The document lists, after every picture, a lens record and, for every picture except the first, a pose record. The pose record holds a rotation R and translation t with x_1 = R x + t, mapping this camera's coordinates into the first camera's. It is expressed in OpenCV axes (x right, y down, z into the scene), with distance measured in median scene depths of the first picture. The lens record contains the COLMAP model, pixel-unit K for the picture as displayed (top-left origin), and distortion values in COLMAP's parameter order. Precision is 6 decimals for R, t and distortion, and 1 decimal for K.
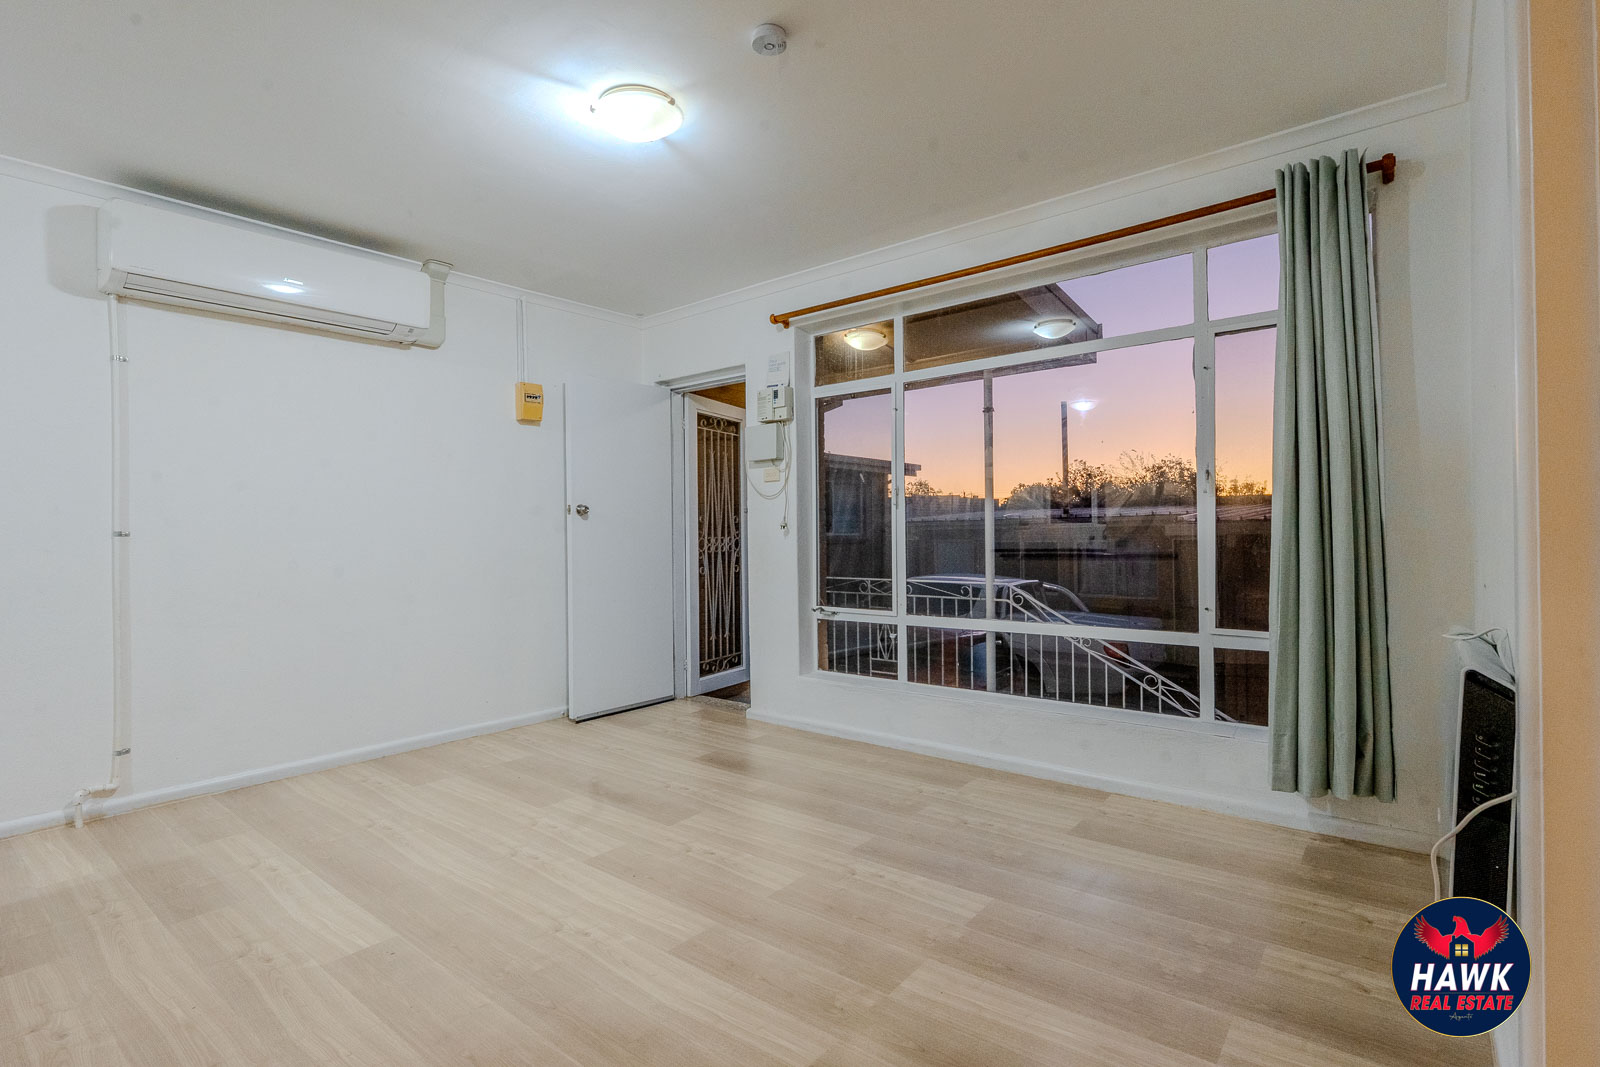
lens RADIAL K [[771.2, 0, 799.4], [0, 771.2, 524.6], [0, 0, 1]] dist [-0.005017, 0.002495]
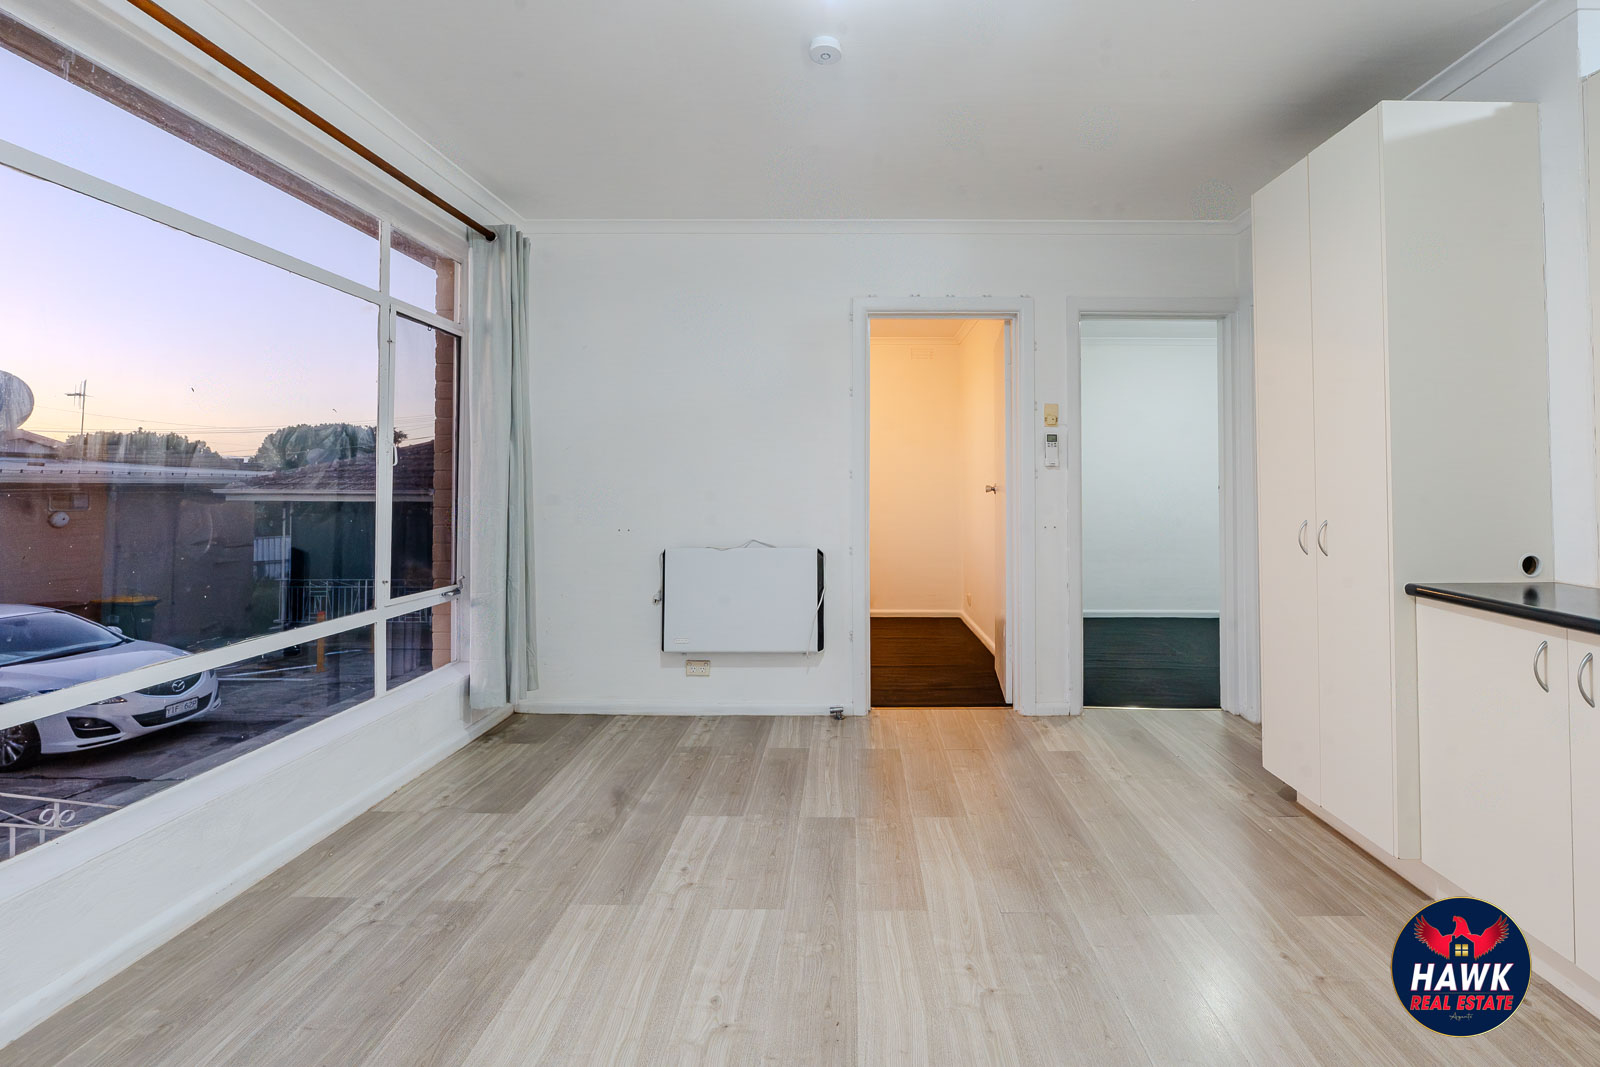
lens RADIAL K [[730.0, 0, 843.0], [0, 730.0, 468.7], [0, 0, 1]] dist [-0.001384, -0.000723]
pose [[-0.619768, 0.025301, 0.784377, -0.544100], [-0.007139, 0.999257, -0.037873, -0.005424], [-0.784753, -0.029072, -0.619127, 1.045476]]
